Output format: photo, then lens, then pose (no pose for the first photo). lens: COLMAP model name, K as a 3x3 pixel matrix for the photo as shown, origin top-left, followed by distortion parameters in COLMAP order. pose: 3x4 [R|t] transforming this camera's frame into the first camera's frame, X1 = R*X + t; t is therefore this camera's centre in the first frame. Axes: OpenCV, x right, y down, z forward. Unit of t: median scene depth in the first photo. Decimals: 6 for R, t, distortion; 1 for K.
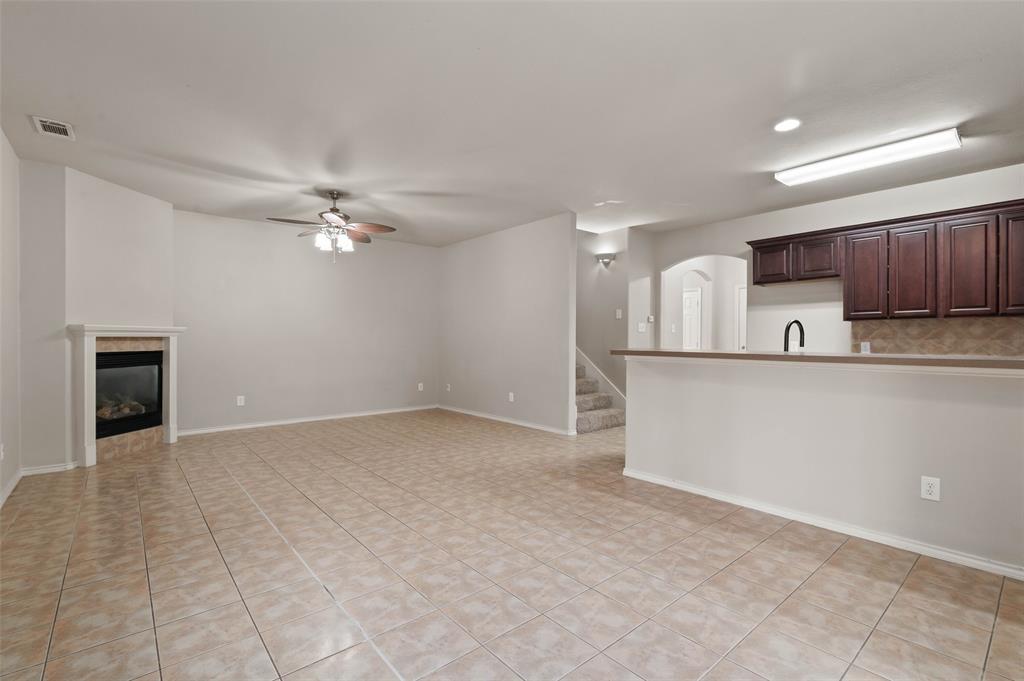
lens RADIAL K [[475.2, 0, 509.3], [0, 475.2, 340.6], [0, 0, 1]] dist [-0.005649, 0.000203]
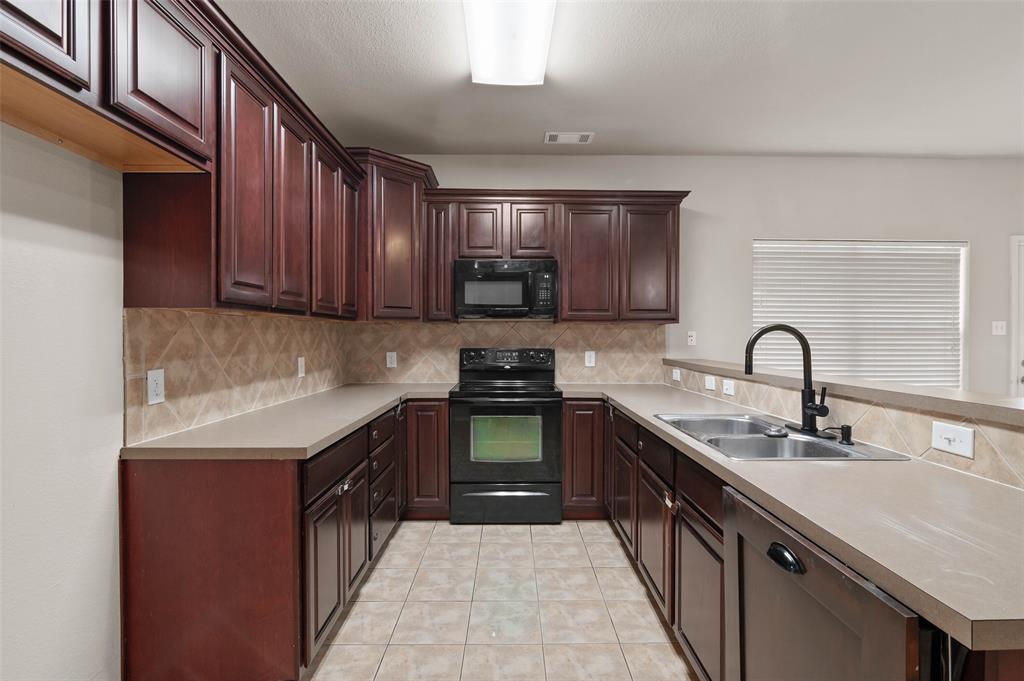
lens RADIAL K [[475.2, 0, 519.1], [0, 475.2, 339.1], [0, 0, 1]] dist [-0.005649, 0.000203]
pose [[-0.783788, -0.003743, 0.621017, 0.369529], [0.001912, 0.999963, 0.008441, -0.024209], [-0.621025, 0.007803, -0.783752, 1.234013]]
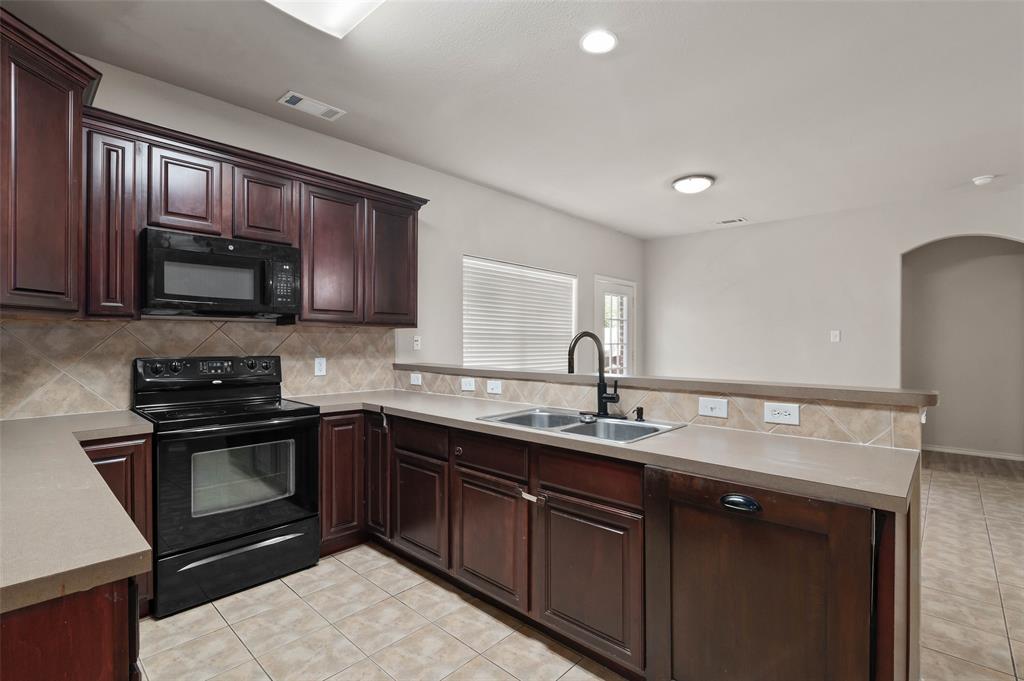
lens RADIAL K [[475.2, 0, 517.3], [0, 475.2, 340.6], [0, 0, 1]] dist [-0.005649, 0.000203]
pose [[-0.989578, -0.002116, -0.143981, 0.600398], [-0.002523, 0.999993, 0.002648, -0.024868], [0.143974, 0.002984, -0.989577, 1.265015]]
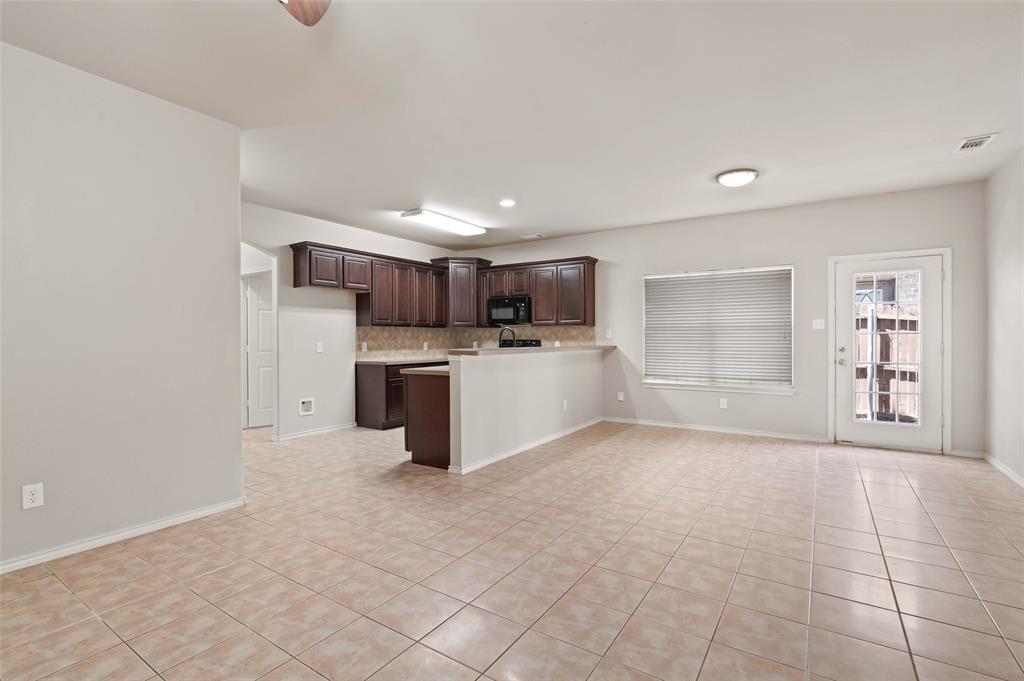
lens RADIAL K [[475.2, 0, 516.5], [0, 475.2, 343.5], [0, 0, 1]] dist [-0.005649, 0.000203]
pose [[-0.301444, -0.008470, 0.953446, -0.703786], [0.008253, 0.999900, 0.011492, -0.006598], [-0.953448, 0.011333, -0.301344, 1.110215]]
